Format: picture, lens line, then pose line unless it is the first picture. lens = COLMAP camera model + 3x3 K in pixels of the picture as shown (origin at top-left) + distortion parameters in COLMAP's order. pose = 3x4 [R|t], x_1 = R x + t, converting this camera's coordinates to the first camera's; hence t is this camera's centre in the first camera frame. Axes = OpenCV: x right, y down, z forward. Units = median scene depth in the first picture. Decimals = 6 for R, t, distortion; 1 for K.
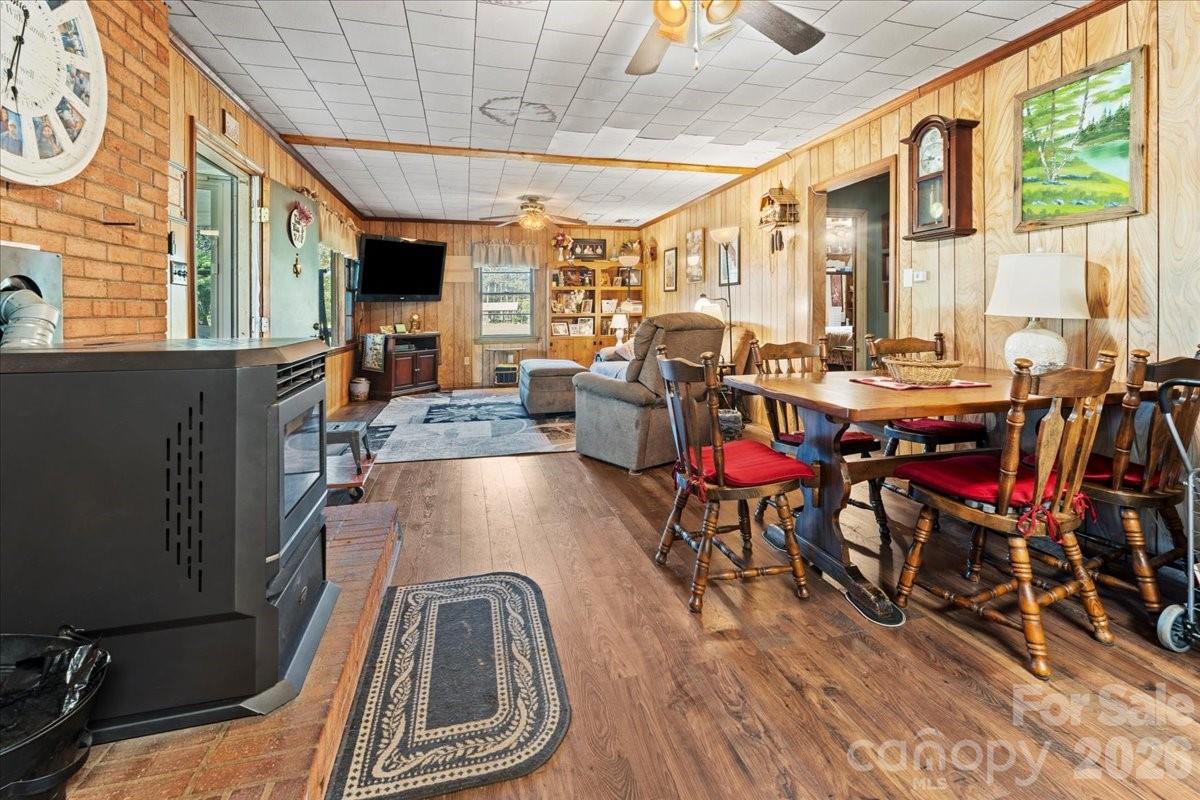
lens RADIAL K [[509.5, 0, 592.9], [0, 509.5, 362.4], [0, 0, 1]] dist [0.003205, -0.007846]
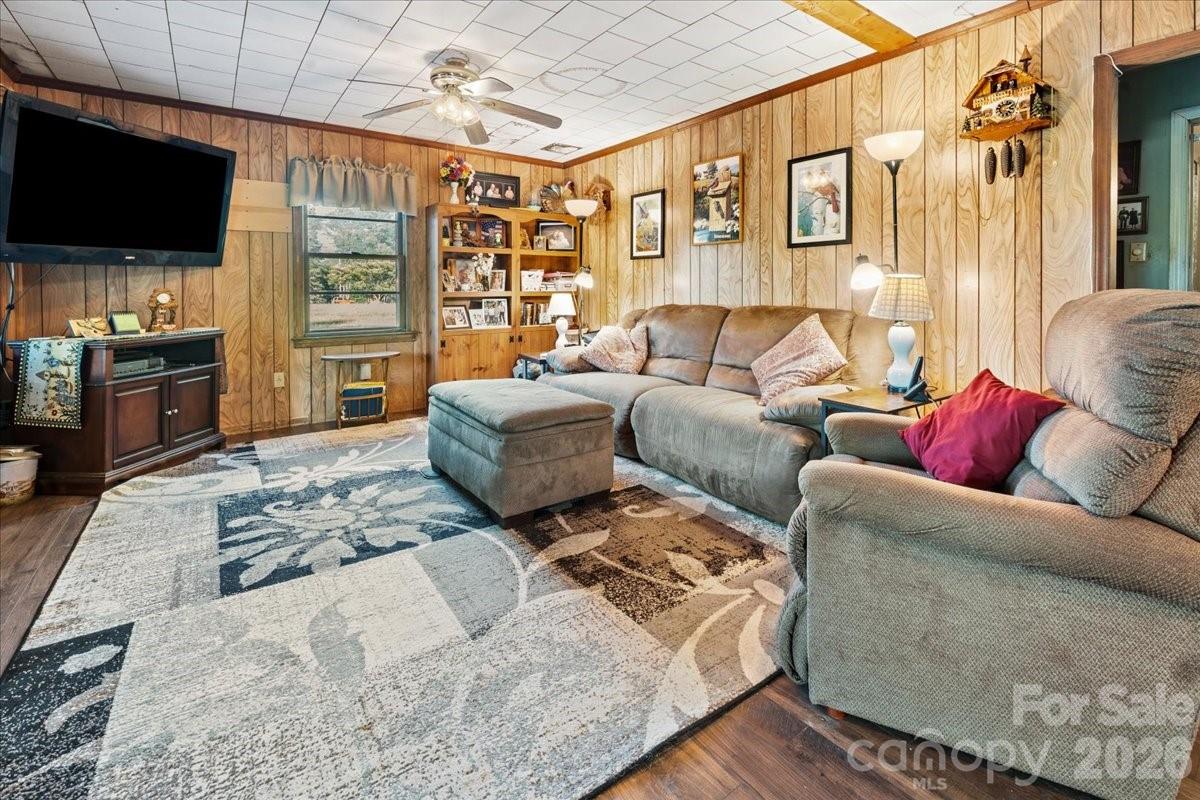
lens RADIAL K [[537.2, 0, 599.9], [0, 537.2, 333.4], [0, 0, 1]] dist [-0.009588, -0.000923]
pose [[0.928235, -0.025209, 0.371139, -0.145004], [0.032457, 0.999385, -0.013295, -0.033975], [-0.370576, 0.024387, 0.928482, 0.360700]]
